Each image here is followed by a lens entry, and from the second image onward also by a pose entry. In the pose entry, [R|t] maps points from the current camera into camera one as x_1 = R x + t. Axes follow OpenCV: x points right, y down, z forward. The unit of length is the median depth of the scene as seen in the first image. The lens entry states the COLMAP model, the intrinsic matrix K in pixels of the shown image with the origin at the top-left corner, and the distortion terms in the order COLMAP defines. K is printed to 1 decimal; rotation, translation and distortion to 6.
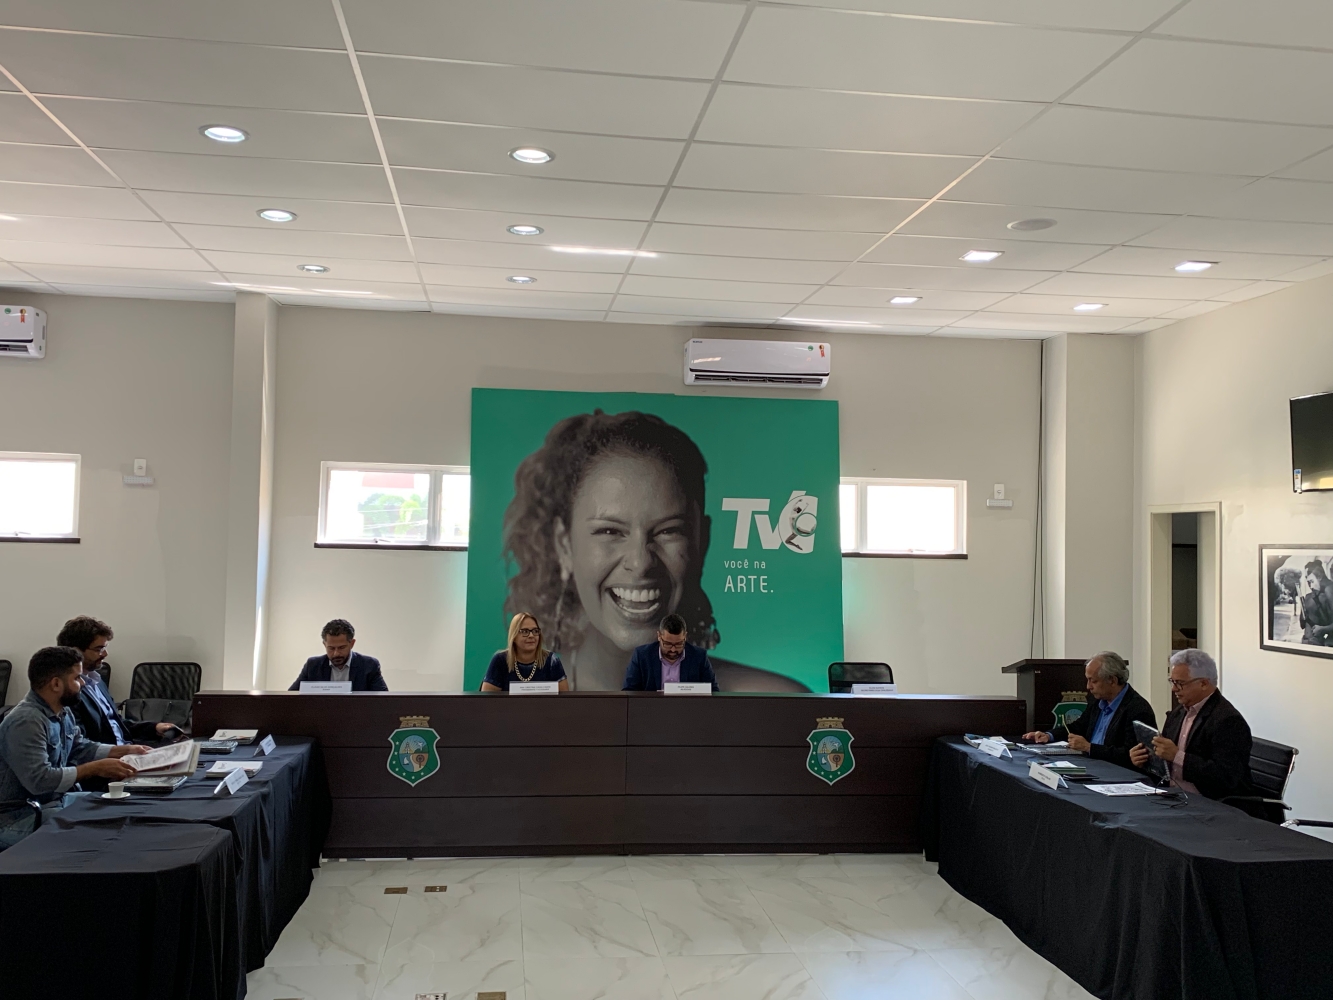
lens RADIAL K [[1178.0, 0, 670.6], [0, 1178.0, 494.1], [0, 0, 1]] dist [0.075714, -0.077938]
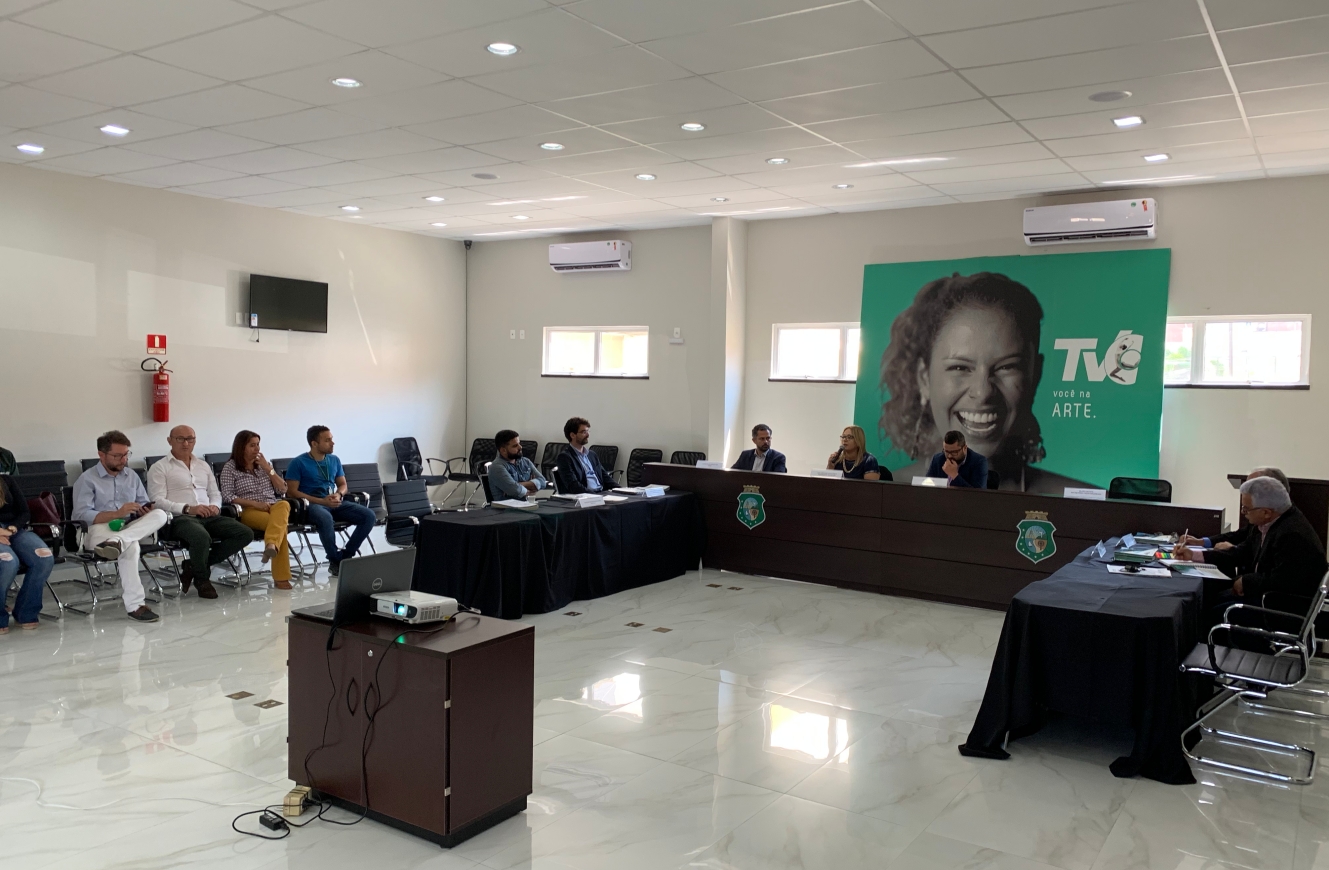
lens RADIAL K [[991.9, 0, 653.6], [0, 991.9, 435.7], [0, 0, 1]] dist [-0.015265, -0.018396]
pose [[0.741759, 0.029362, -0.670023, 0.429638], [0.023867, 0.997253, 0.070124, 0.021790], [0.670242, -0.068006, 0.739021, -0.029620]]
